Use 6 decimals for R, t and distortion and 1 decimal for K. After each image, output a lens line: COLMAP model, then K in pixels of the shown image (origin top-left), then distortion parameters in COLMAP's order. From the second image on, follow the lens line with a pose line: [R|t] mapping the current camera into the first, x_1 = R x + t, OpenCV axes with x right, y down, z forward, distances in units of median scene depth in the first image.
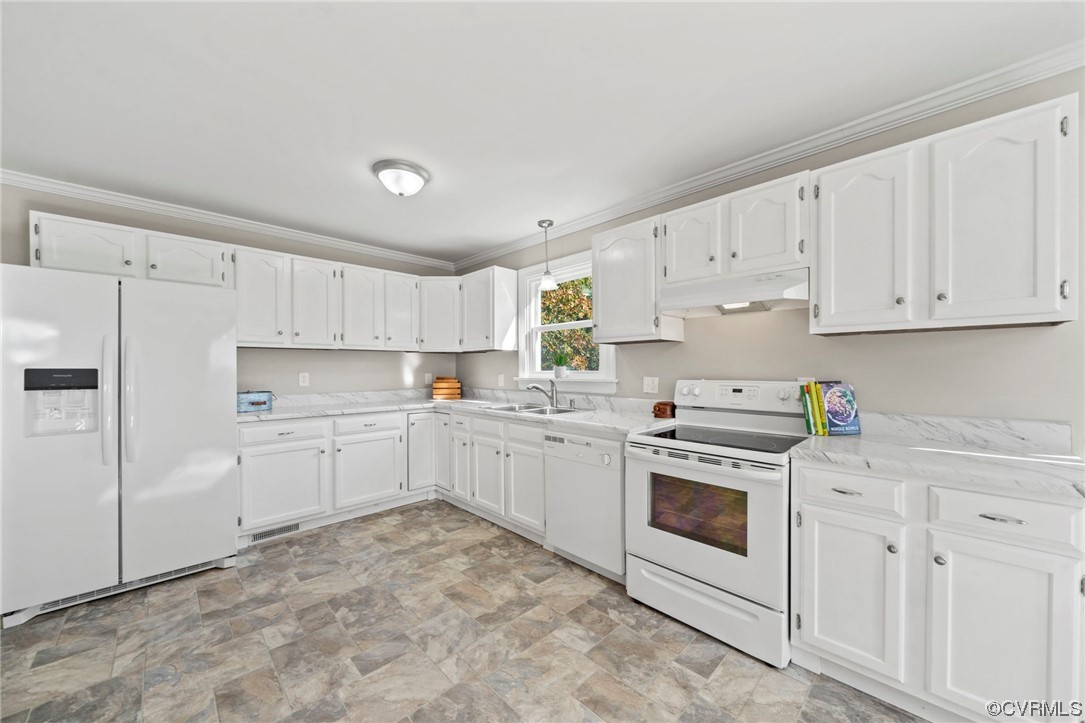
lens RADIAL K [[395.8, 0, 538.5], [0, 395.8, 367.7], [0, 0, 1]] dist [-0.003314, 0.000345]
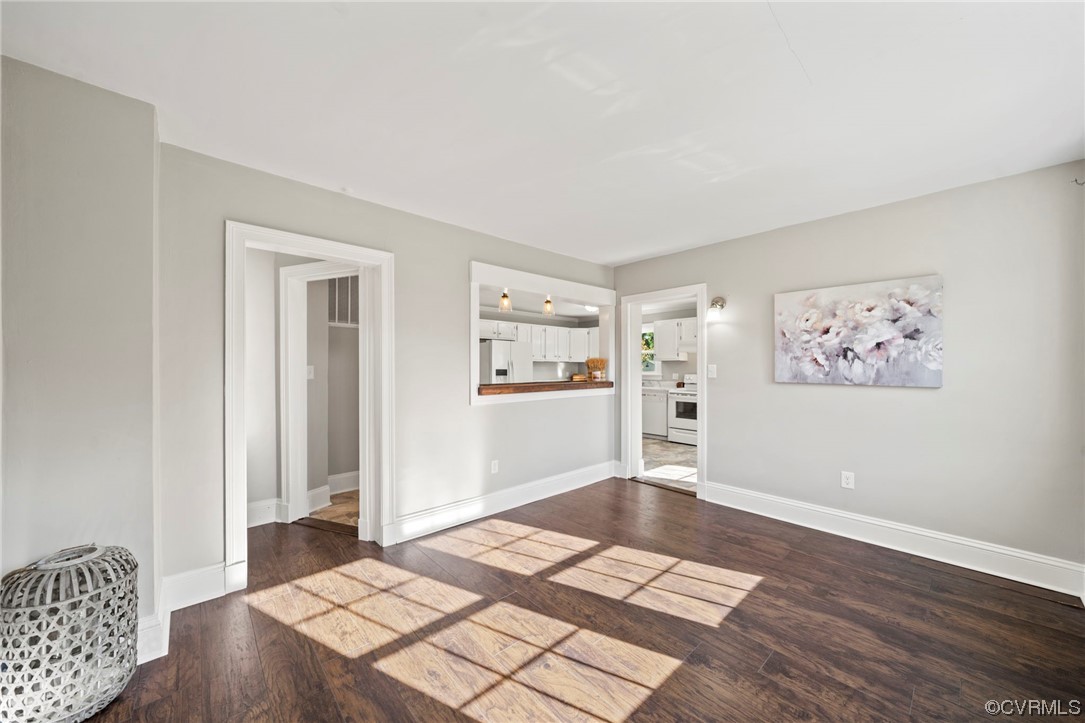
lens RADIAL K [[395.8, 0, 538.5], [0, 395.8, 367.7], [0, 0, 1]] dist [-0.003314, 0.000345]
pose [[0.999082, 0.006153, -0.042385, -0.632725], [-0.006275, 0.999977, -0.002757, -0.003025], [0.042367, 0.003021, 0.999098, -2.052074]]
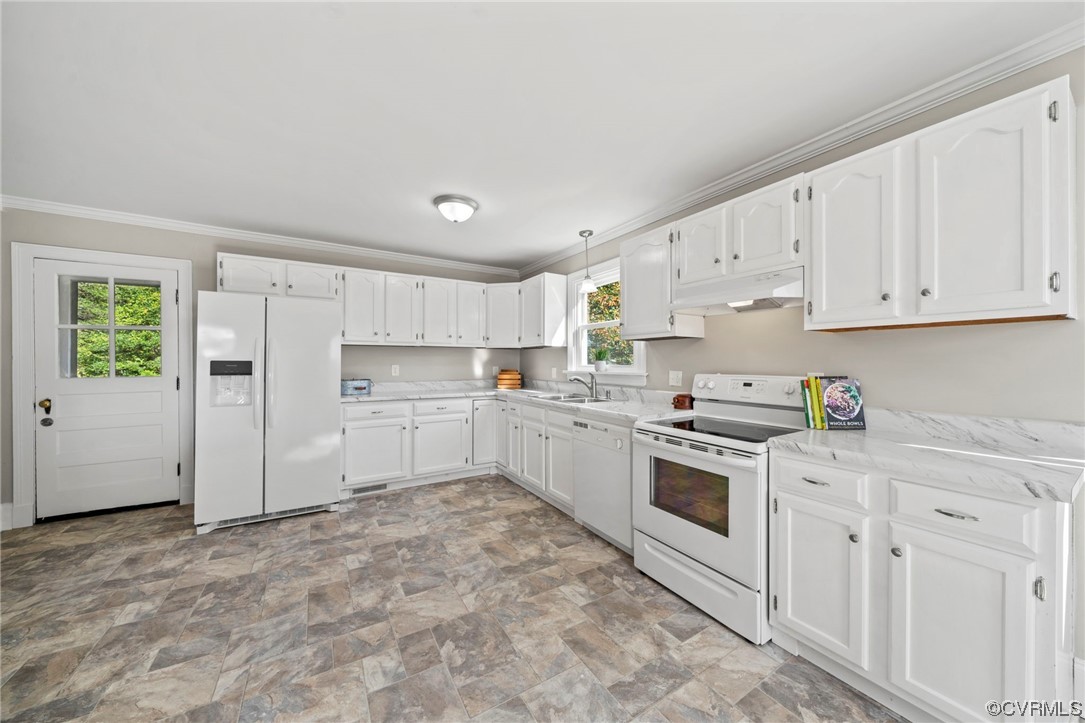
lens RADIAL K [[374.9, 0, 543.7], [0, 374.9, 358.7], [0, 0, 1]] dist [-0.002297, -0.000469]
pose [[0.975905, 0.003271, -0.218170, 0.184091], [-0.005179, 0.999953, -0.008174, 0.000378], [0.218133, 0.009107, 0.975877, -0.081724]]
